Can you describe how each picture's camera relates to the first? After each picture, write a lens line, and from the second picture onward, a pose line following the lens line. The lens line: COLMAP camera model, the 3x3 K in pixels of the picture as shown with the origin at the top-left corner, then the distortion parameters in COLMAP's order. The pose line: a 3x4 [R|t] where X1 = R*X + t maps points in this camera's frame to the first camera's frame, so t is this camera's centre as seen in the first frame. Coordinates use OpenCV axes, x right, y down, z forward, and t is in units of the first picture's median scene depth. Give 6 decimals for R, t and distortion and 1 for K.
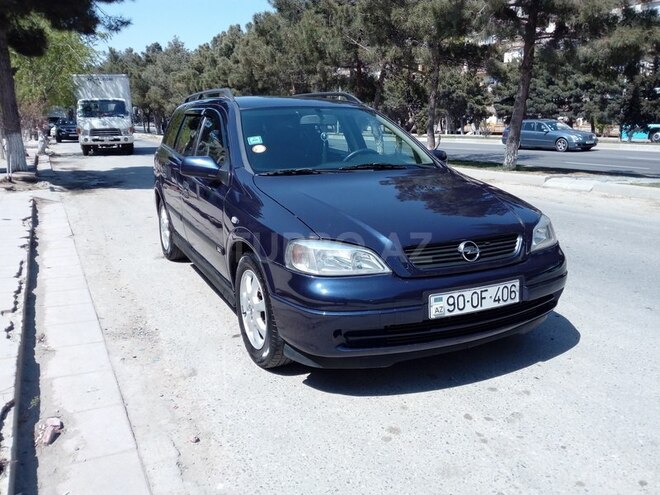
lens RADIAL K [[500.4, 0, 330.0], [0, 500.4, 247.5], [0, 0, 1]] dist [-0.039711, 0.000008]
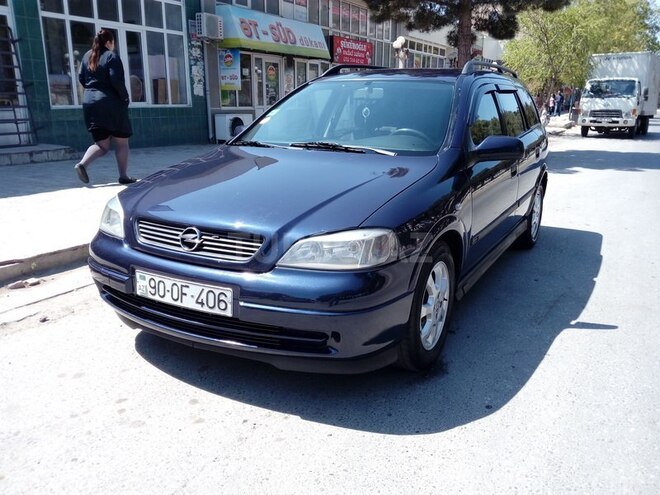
lens RADIAL K [[500.4, 0, 330.0], [0, 500.4, 247.5], [0, 0, 1]] dist [-0.039711, 0.000008]
pose [[0.613957, 0.214133, -0.759739, 1.119834], [-0.185886, 0.974653, 0.124489, -0.135592], [0.767140, 0.064794, 0.638199, 0.634879]]
